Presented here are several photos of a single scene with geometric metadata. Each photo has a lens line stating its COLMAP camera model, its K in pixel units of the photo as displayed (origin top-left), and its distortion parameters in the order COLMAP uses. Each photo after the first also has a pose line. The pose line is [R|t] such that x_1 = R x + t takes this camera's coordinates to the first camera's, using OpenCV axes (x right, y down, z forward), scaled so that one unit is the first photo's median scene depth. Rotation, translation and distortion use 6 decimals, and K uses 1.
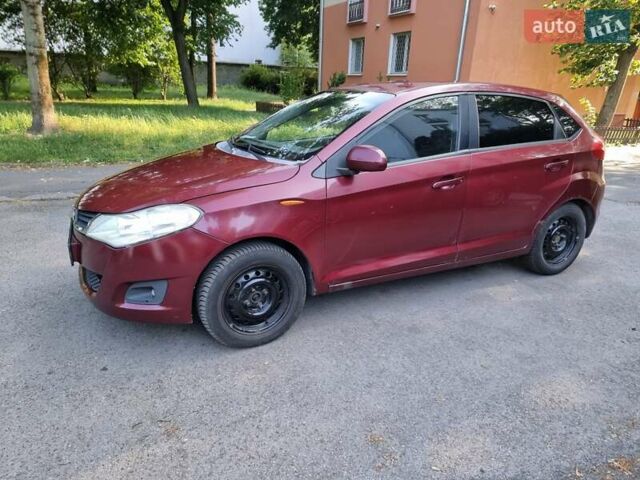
lens RADIAL K [[457.3, 0, 319.0], [0, 457.3, 248.0], [0, 0, 1]] dist [0.060504, -0.054918]
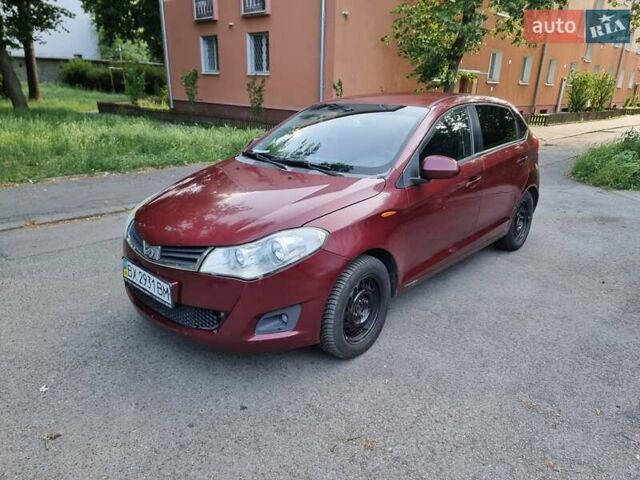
lens RADIAL K [[457.3, 0, 319.0], [0, 457.3, 248.0], [0, 0, 1]] dist [0.060504, -0.054918]
pose [[0.932311, -0.129104, 0.337828, -0.103423], [0.125913, 0.991543, 0.031442, -0.013151], [-0.339031, 0.013224, 0.940682, 0.007995]]
